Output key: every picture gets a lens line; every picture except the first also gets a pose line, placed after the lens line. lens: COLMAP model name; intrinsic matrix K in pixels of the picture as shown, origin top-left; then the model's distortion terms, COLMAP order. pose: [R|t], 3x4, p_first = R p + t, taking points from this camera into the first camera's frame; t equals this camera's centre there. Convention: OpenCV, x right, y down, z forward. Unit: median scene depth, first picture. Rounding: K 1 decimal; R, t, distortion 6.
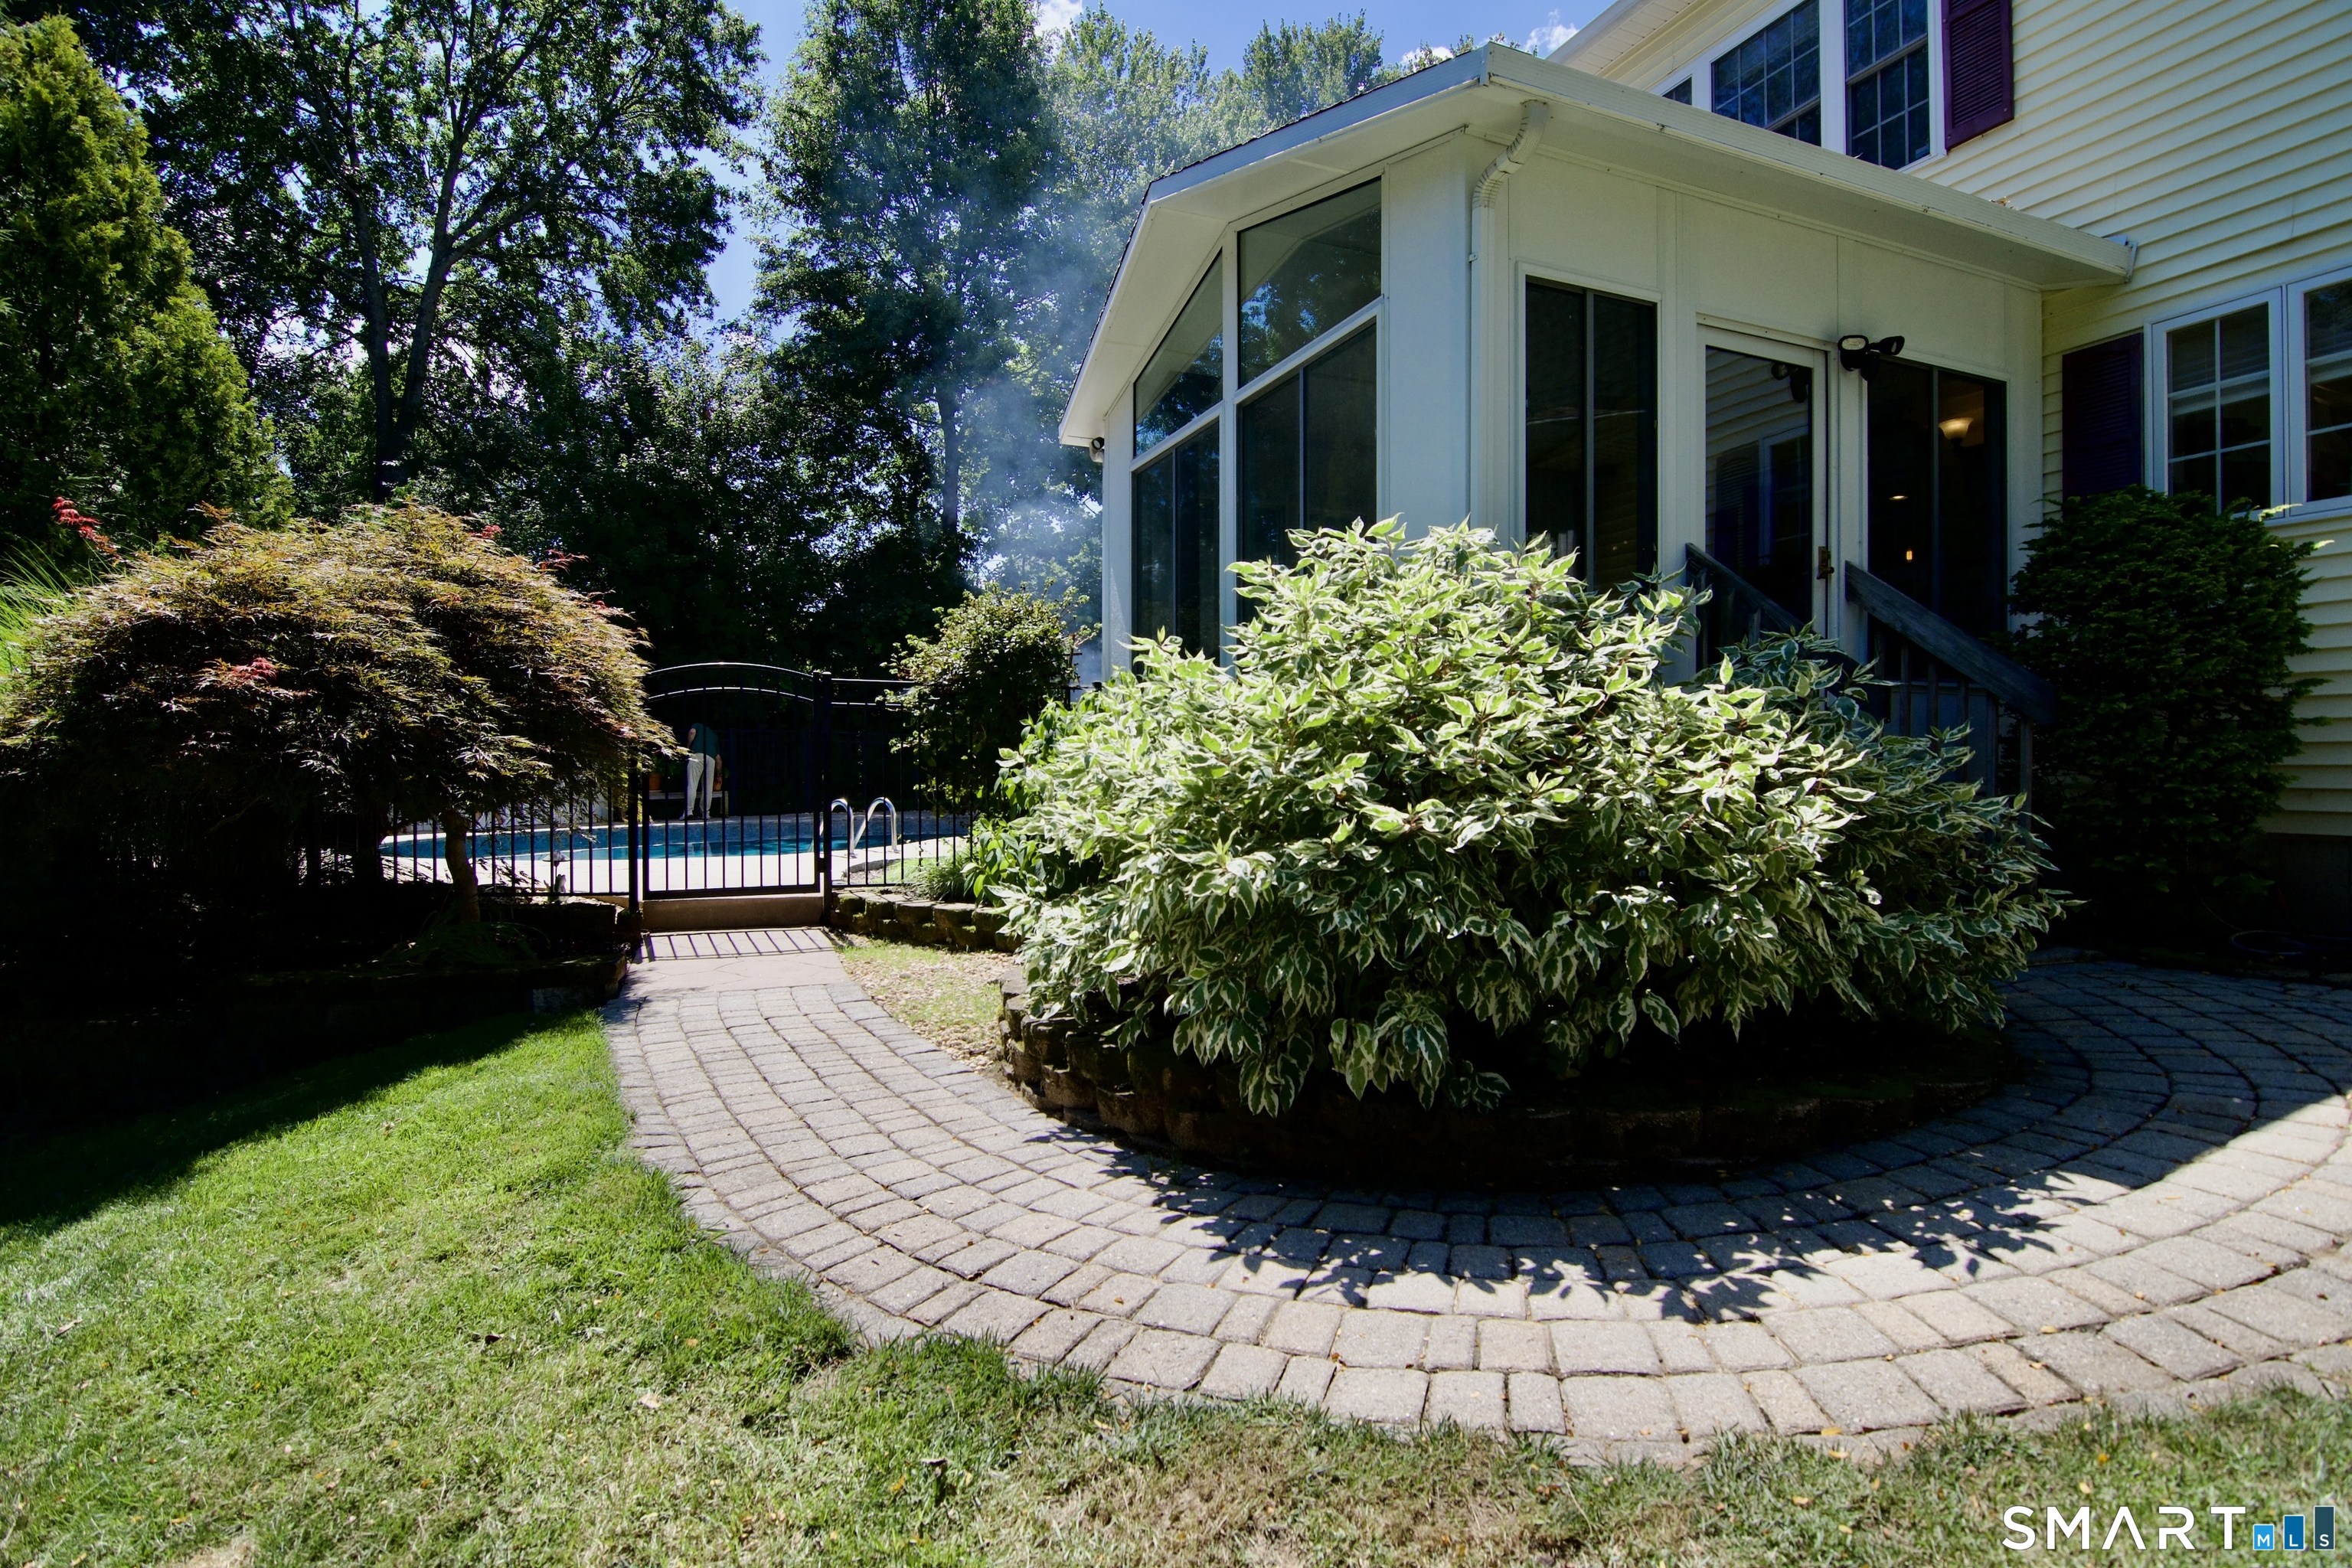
lens RADIAL K [[1140.7, 0, 1172.2], [0, 1140.7, 777.7], [0, 0, 1]] dist [-0.011845, -0.002715]
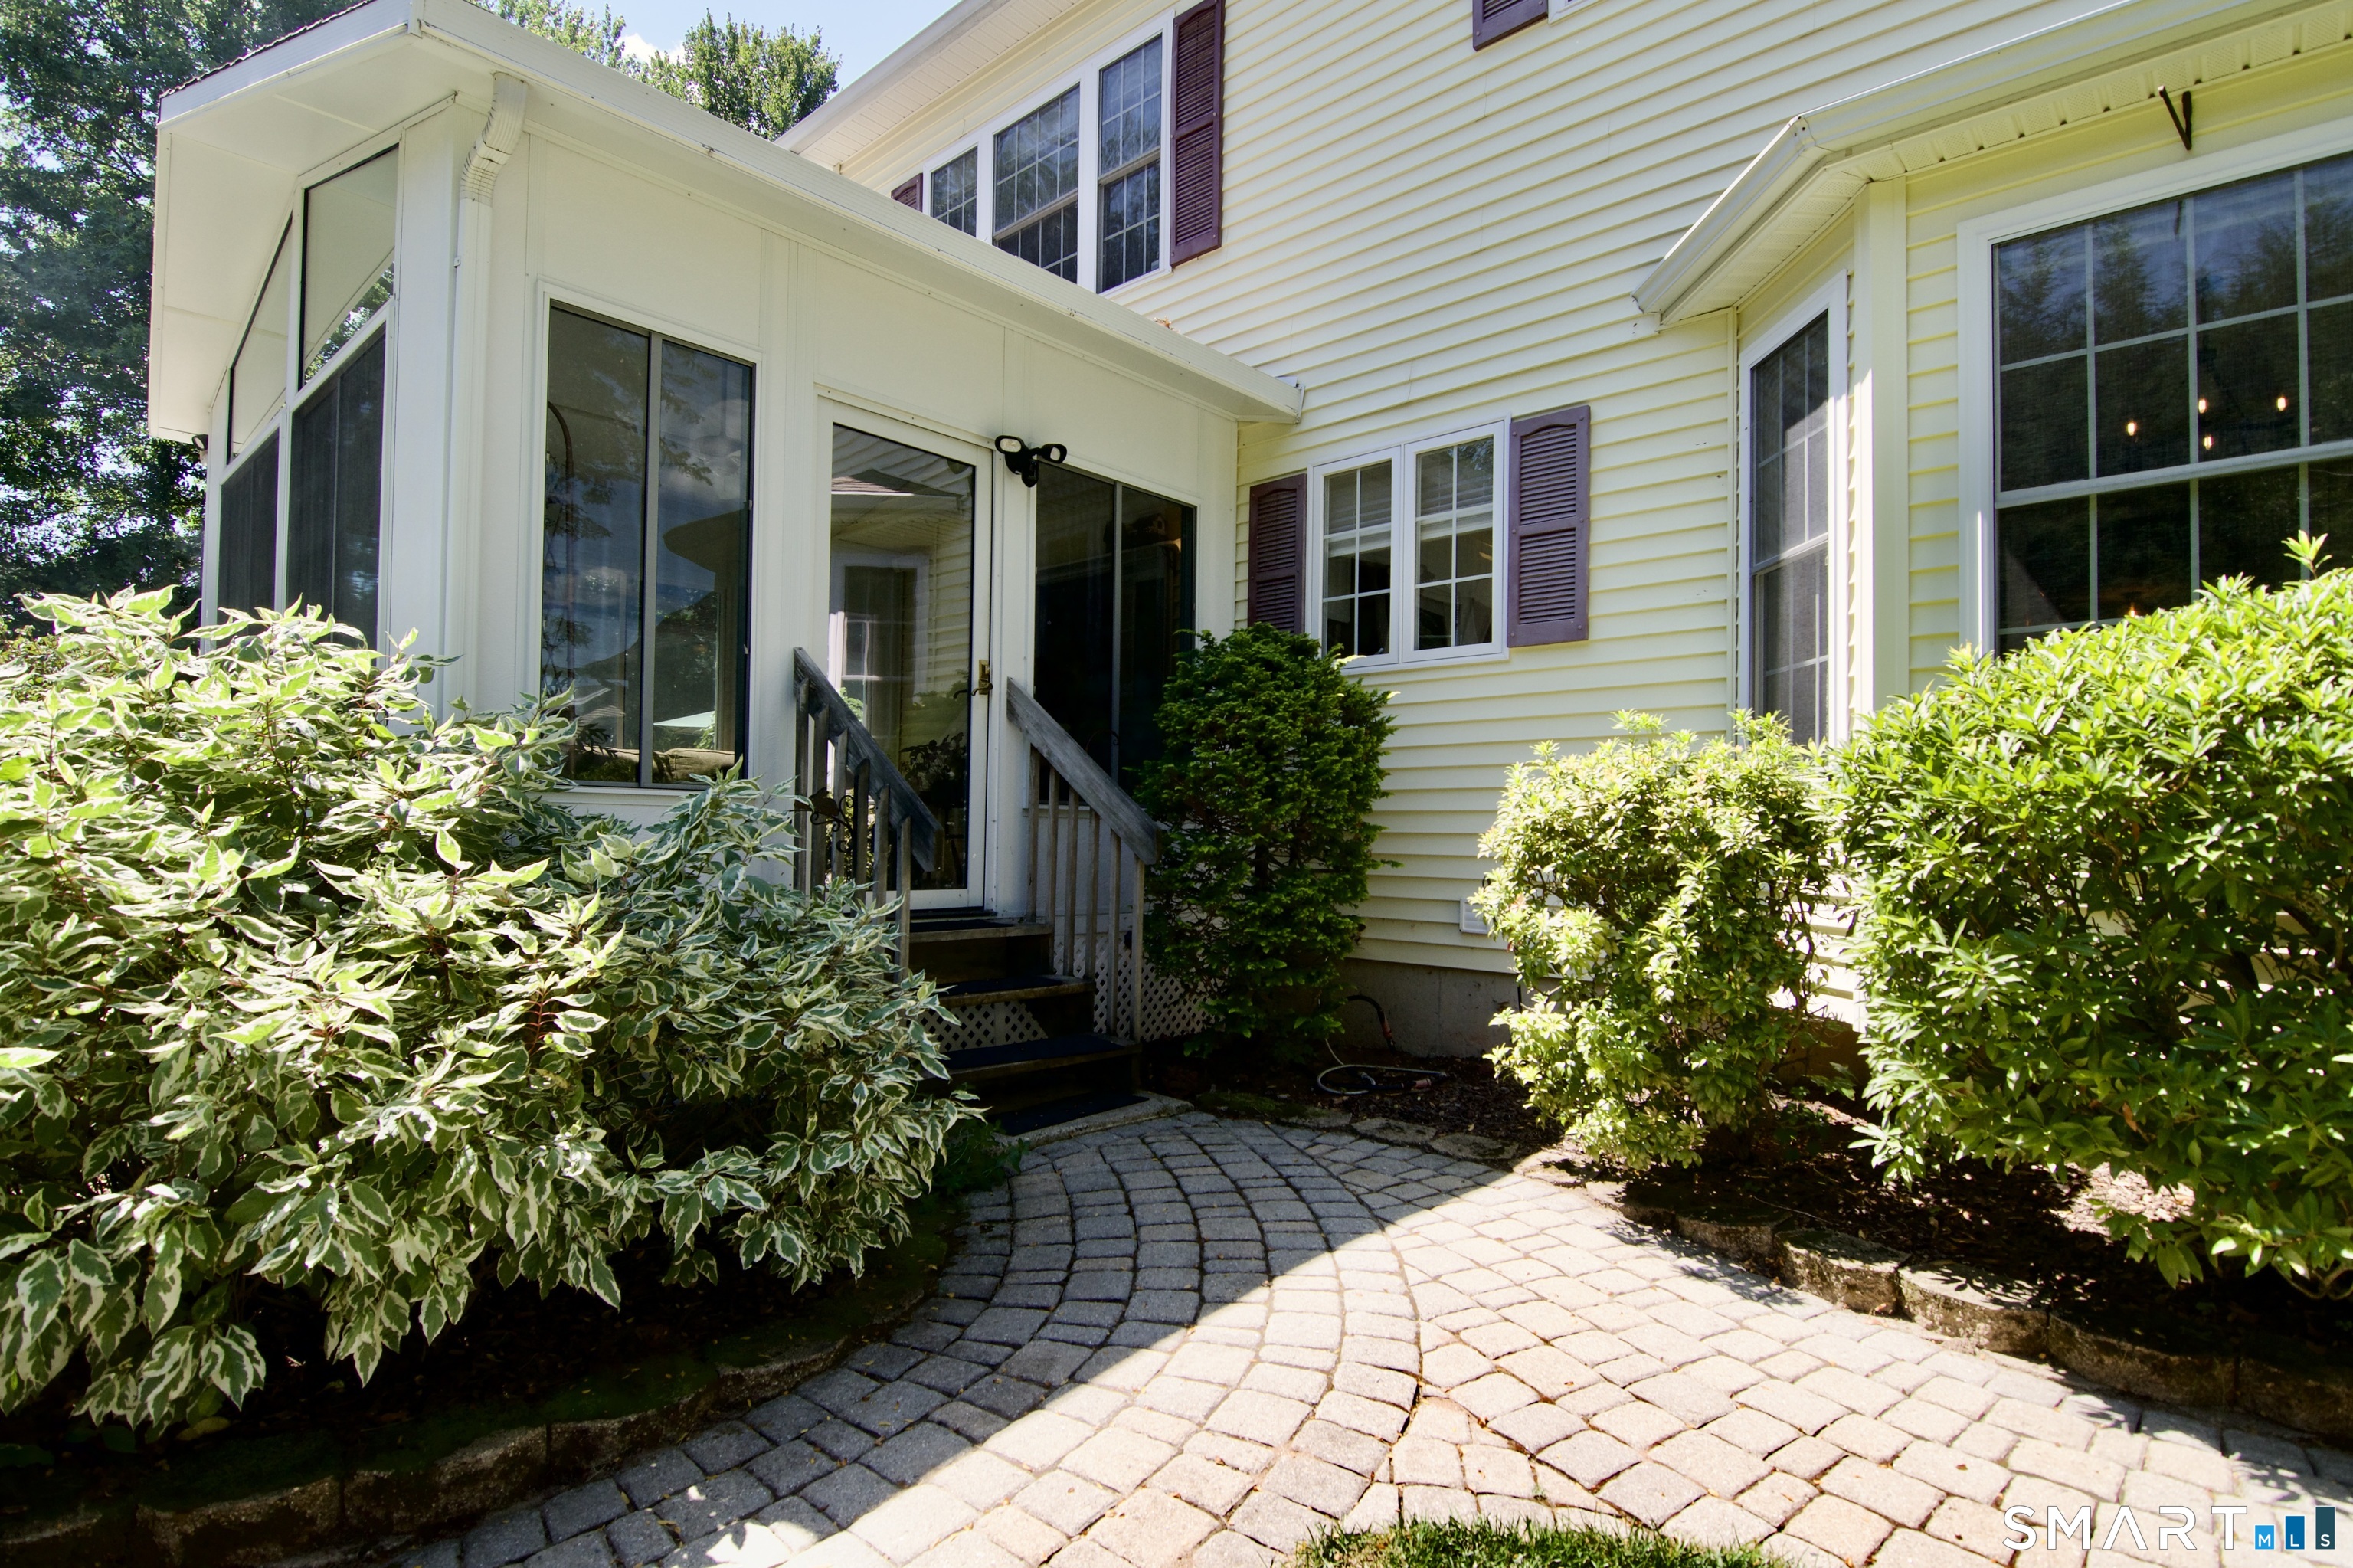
lens RADIAL K [[1174.1, 0, 1199.8], [0, 1174.1, 820.3], [0, 0, 1]] dist [-0.005235, -0.002278]
pose [[0.914141, 0.014440, 0.405140, 0.350535], [-0.005979, 0.999737, -0.022143, -0.054765], [-0.405353, 0.017819, 0.913986, 0.064065]]
